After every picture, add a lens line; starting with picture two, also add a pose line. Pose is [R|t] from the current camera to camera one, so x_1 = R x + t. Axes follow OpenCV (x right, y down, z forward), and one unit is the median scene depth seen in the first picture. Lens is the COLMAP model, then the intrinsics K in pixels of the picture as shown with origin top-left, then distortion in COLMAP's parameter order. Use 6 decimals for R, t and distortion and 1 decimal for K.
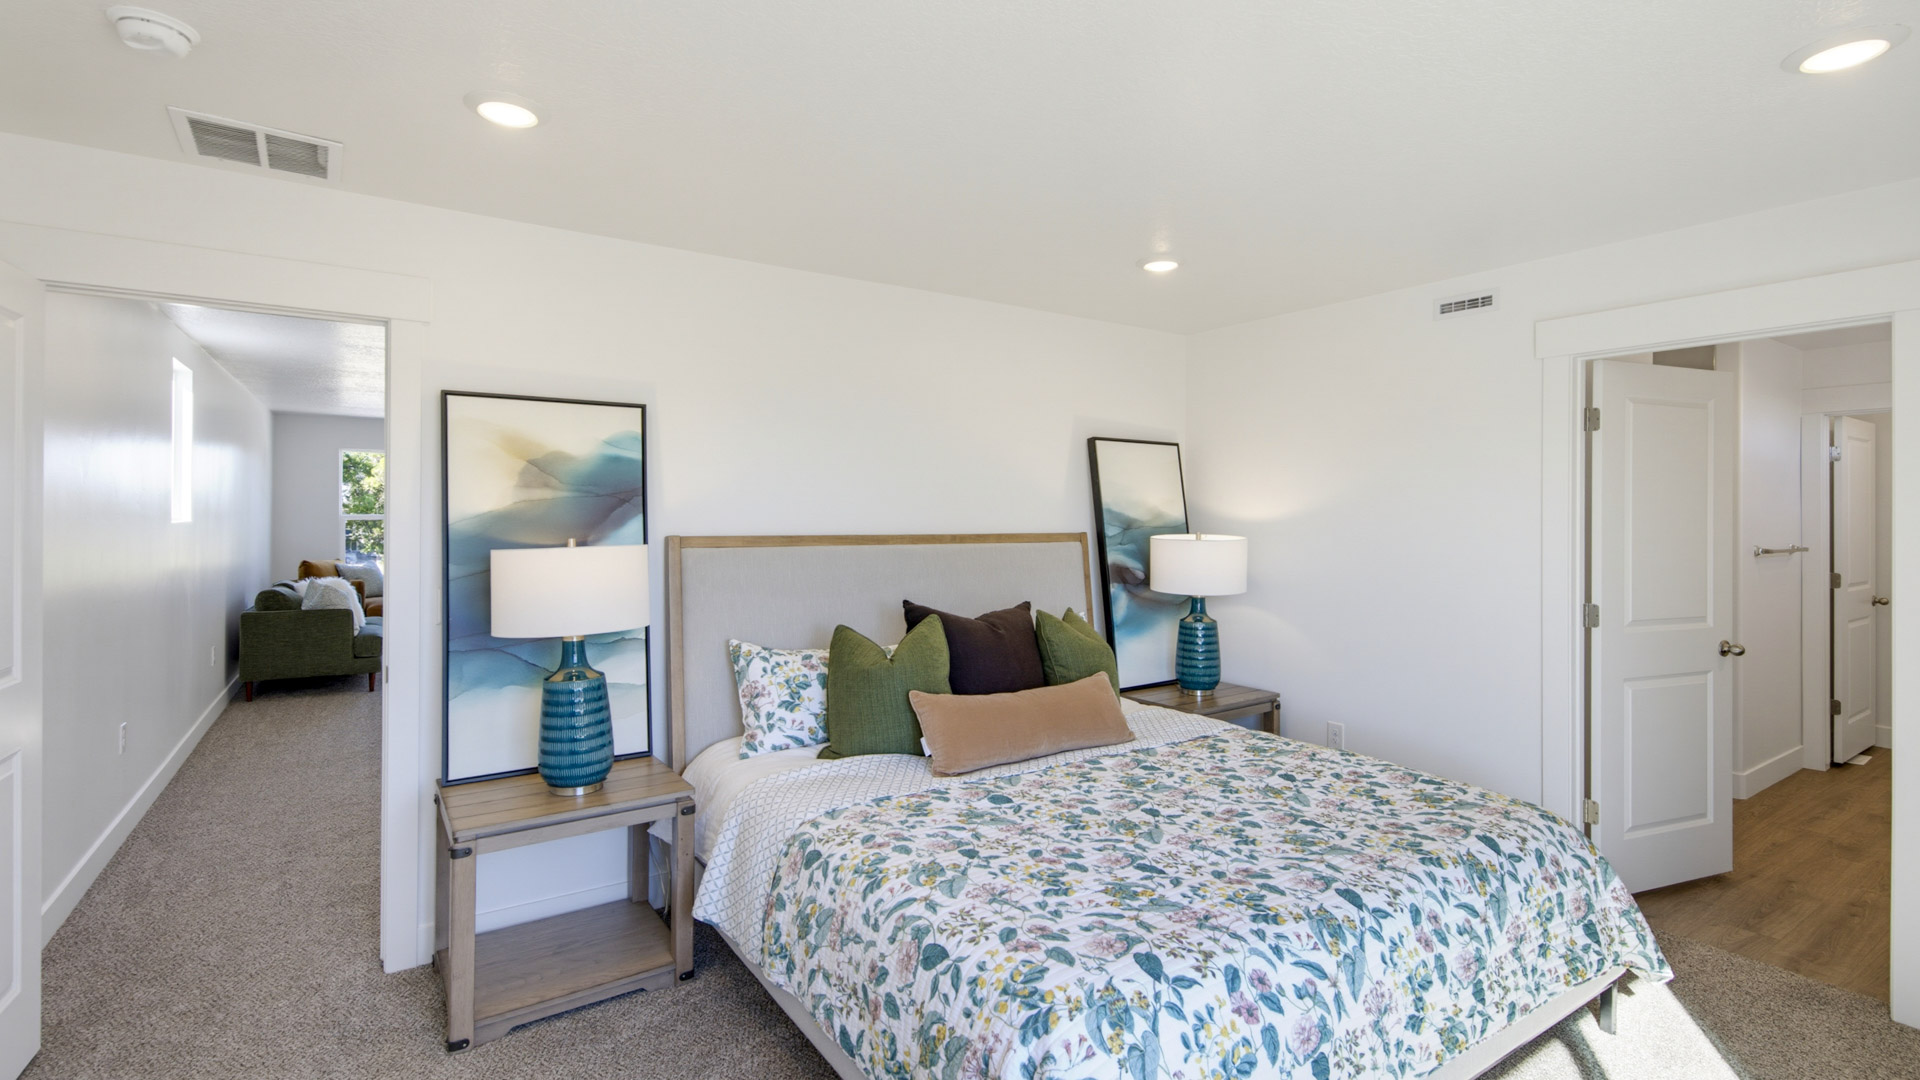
lens RADIAL K [[851.0, 0, 981.0], [0, 851.0, 520.1], [0, 0, 1]] dist [-0.002622, 0.000163]
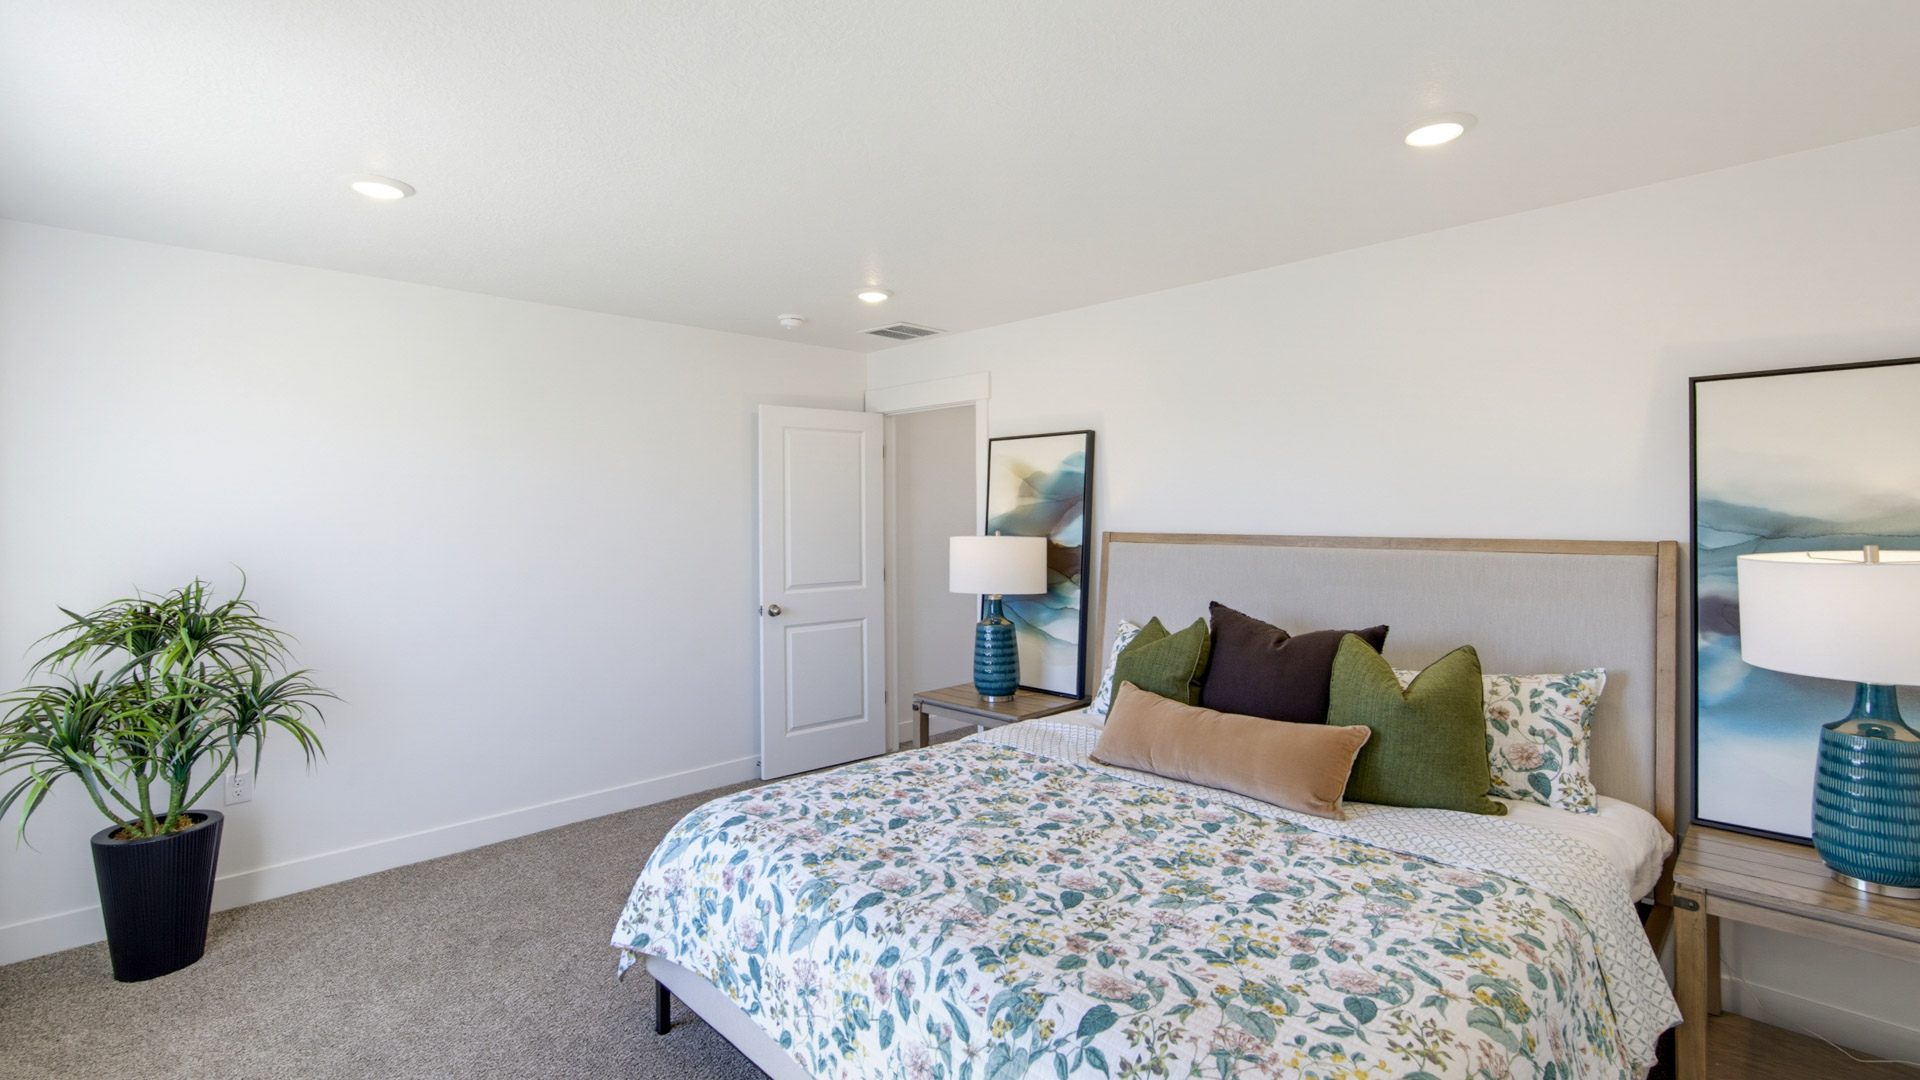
lens RADIAL K [[871.8, 0, 944.4], [0, 871.8, 505.0], [0, 0, 1]] dist [-0.001874, -0.000417]
pose [[0.177265, -0.013282, -0.984074, 1.064066], [-0.001254, 0.999905, -0.013721, -0.003324], [0.984162, 0.003666, 0.177232, 0.659085]]
